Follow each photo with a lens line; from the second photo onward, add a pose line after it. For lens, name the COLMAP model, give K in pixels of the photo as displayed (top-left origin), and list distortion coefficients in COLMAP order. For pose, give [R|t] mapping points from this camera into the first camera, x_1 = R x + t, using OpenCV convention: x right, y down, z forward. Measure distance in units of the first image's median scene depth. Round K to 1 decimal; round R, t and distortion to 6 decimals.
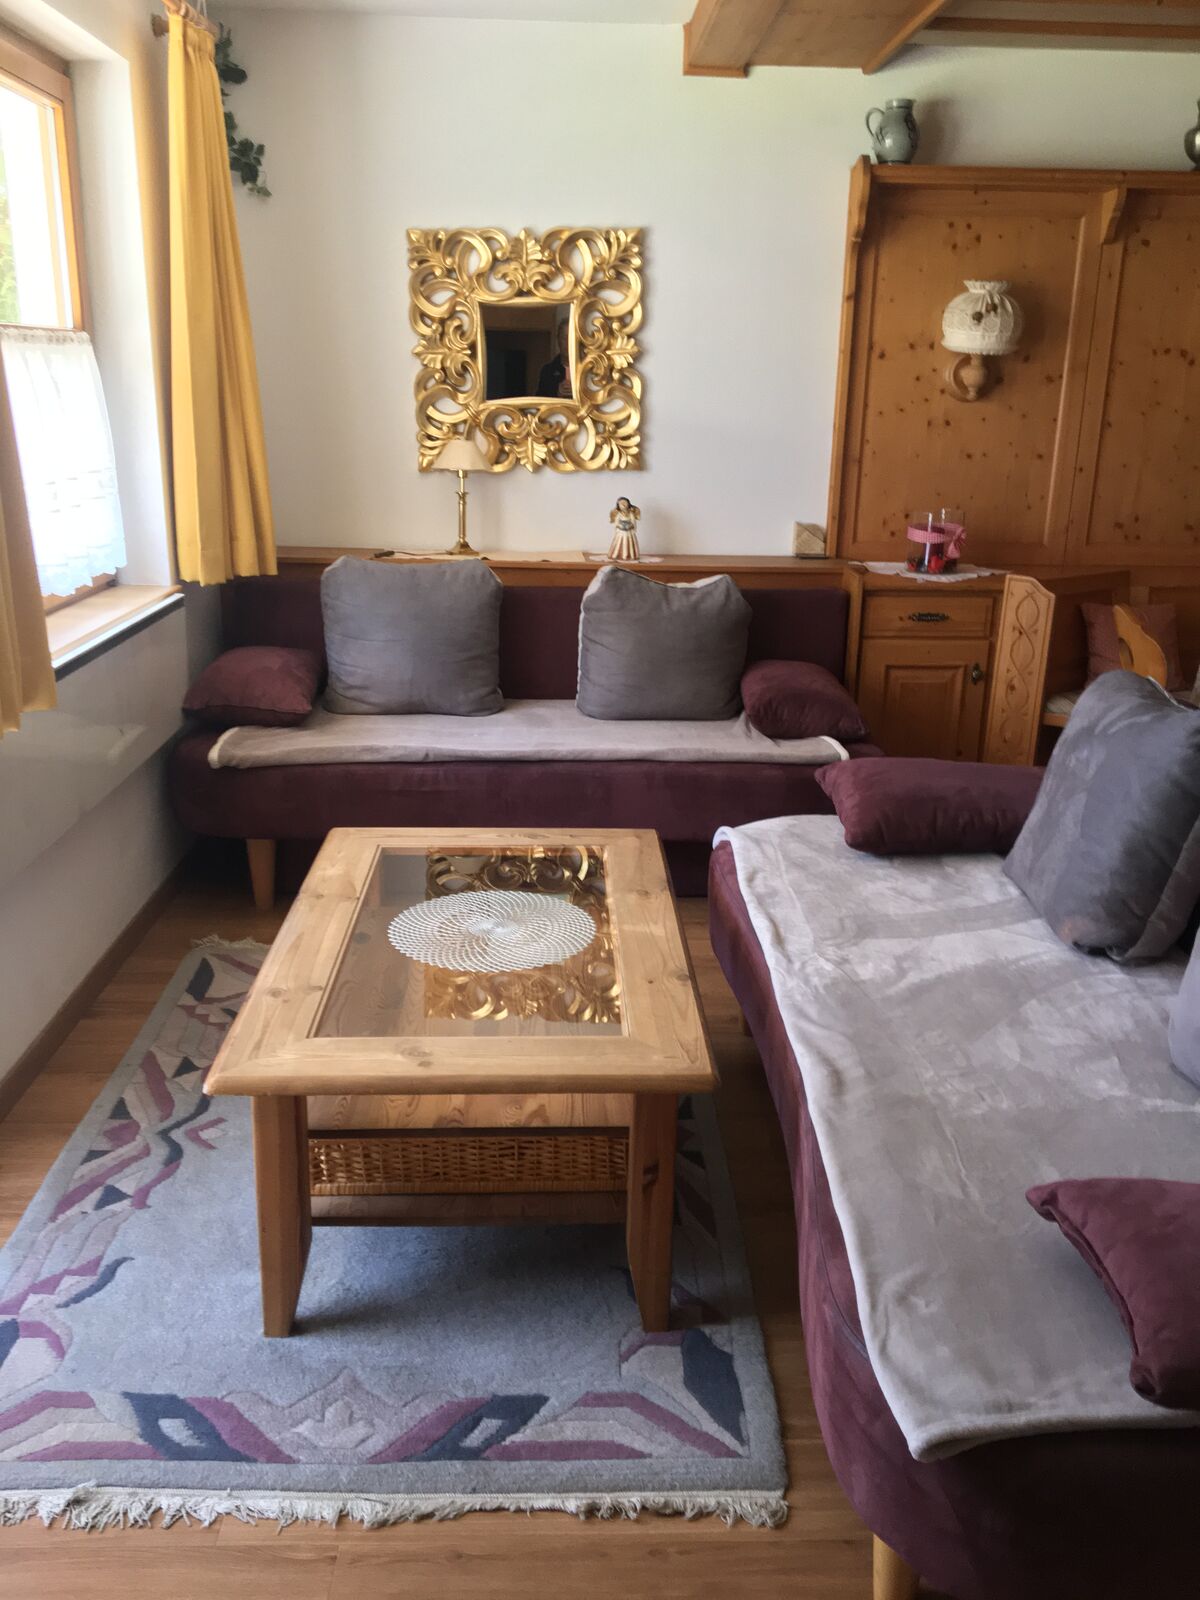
lens RADIAL K [[1355.7, 0, 616.2], [0, 1355.7, 788.1], [0, 0, 1]] dist [0.106667, -0.165235]
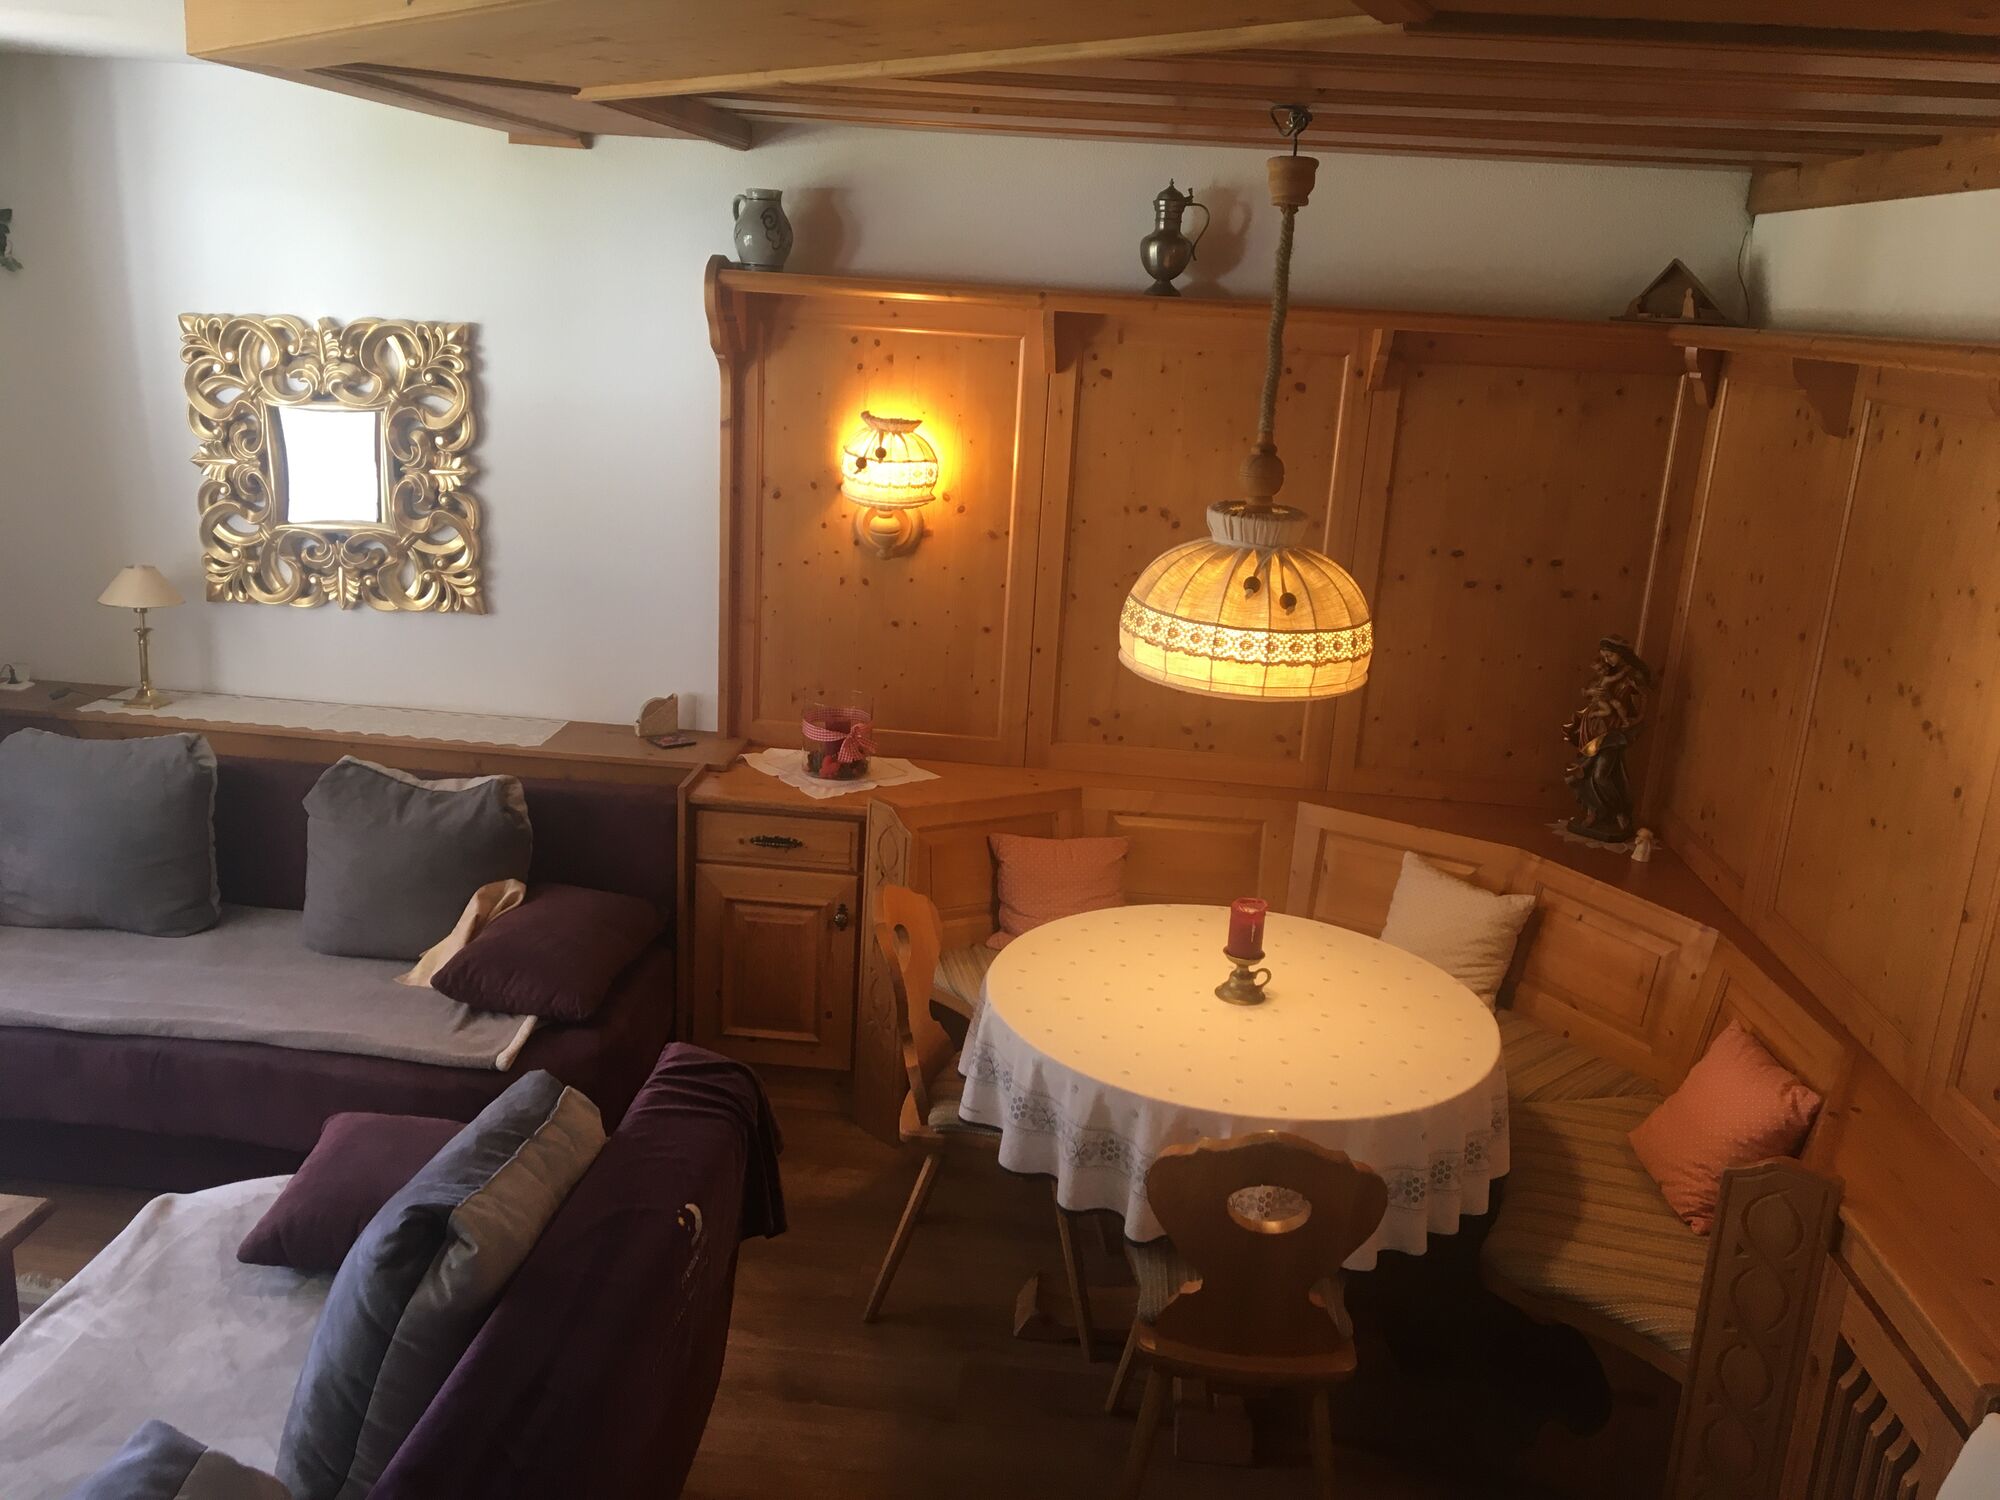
lens RADIAL K [[1694.6, 0, 995.2], [0, 1694.6, 733.6], [0, 0, 1]] dist [0.106667, -0.165235]
pose [[0.992073, 0.066040, -0.106909, 0.446408], [-0.069325, 0.997220, -0.027302, -0.167333], [0.104809, 0.034497, 0.993894, 0.054051]]
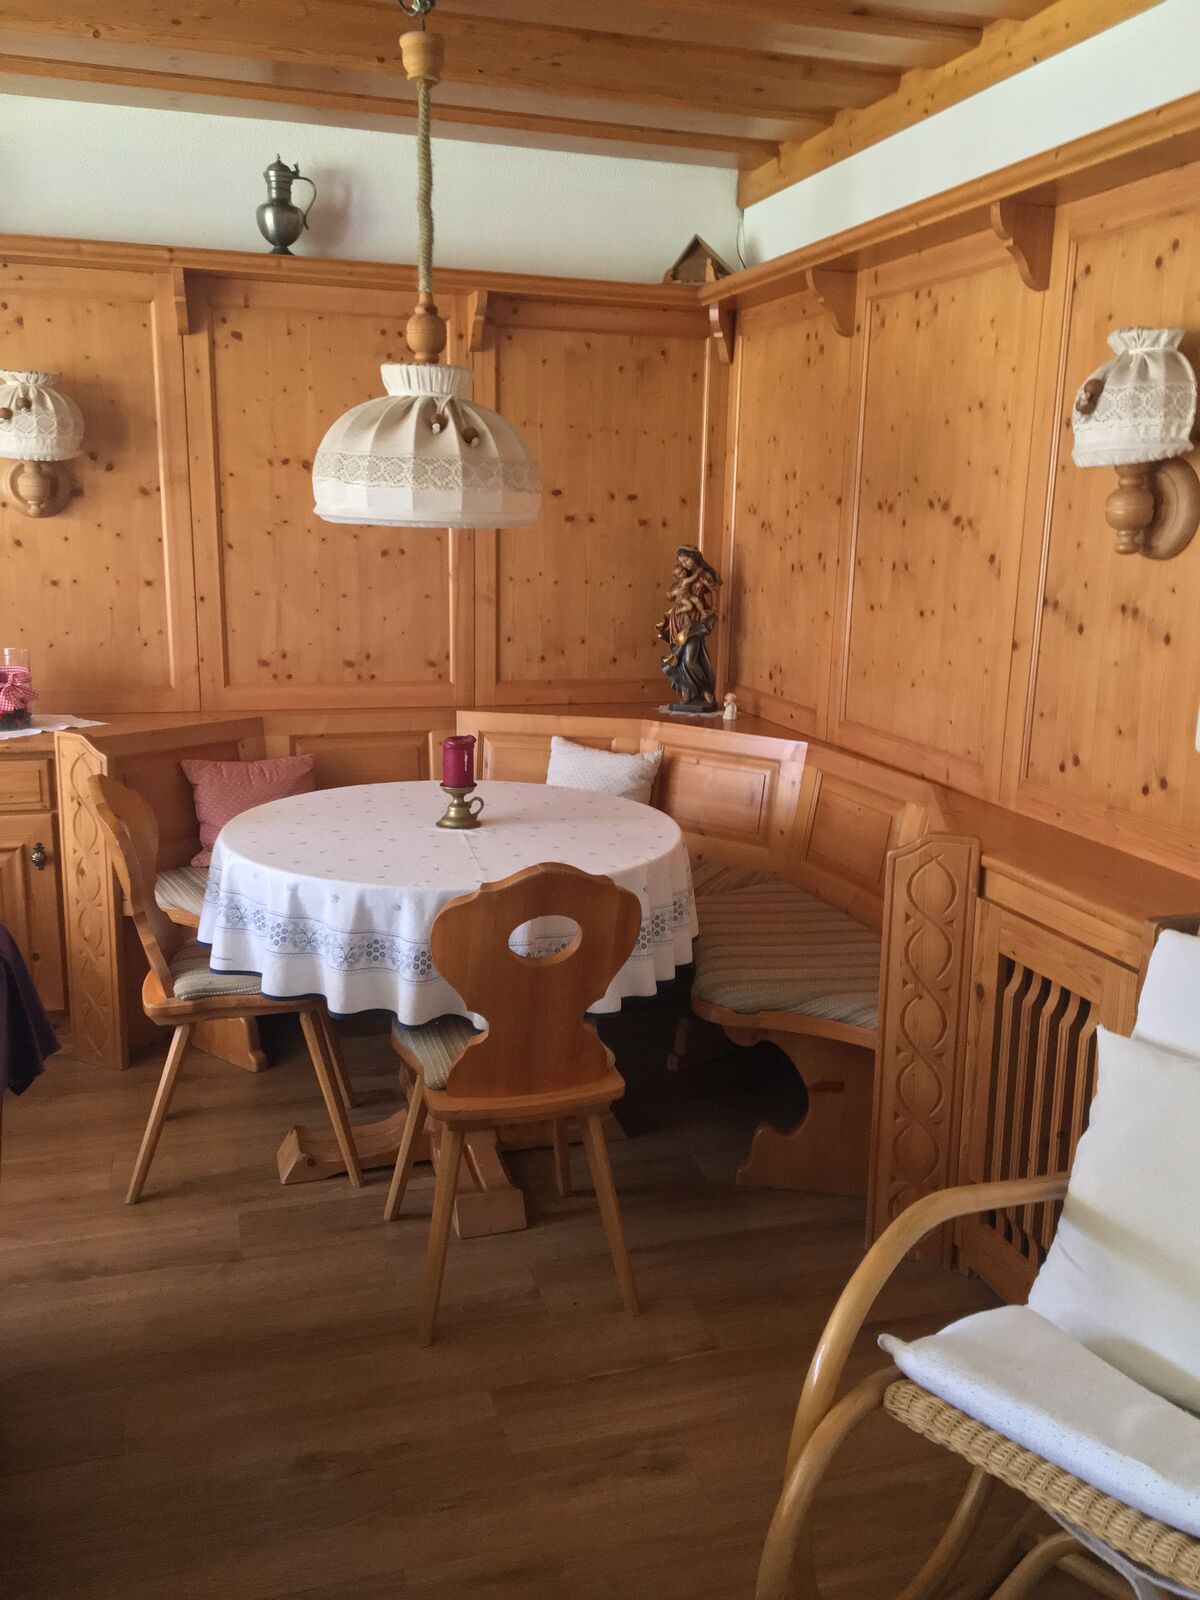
lens RADIAL K [[1355.7, 0, 616.2], [0, 1355.7, 788.1], [0, 0, 1]] dist [0.106667, -0.165235]
pose [[0.964312, -0.055028, 0.258987, 0.382323], [0.075366, 0.994748, -0.069262, -0.043187], [-0.253815, 0.086309, 0.963394, 0.153426]]
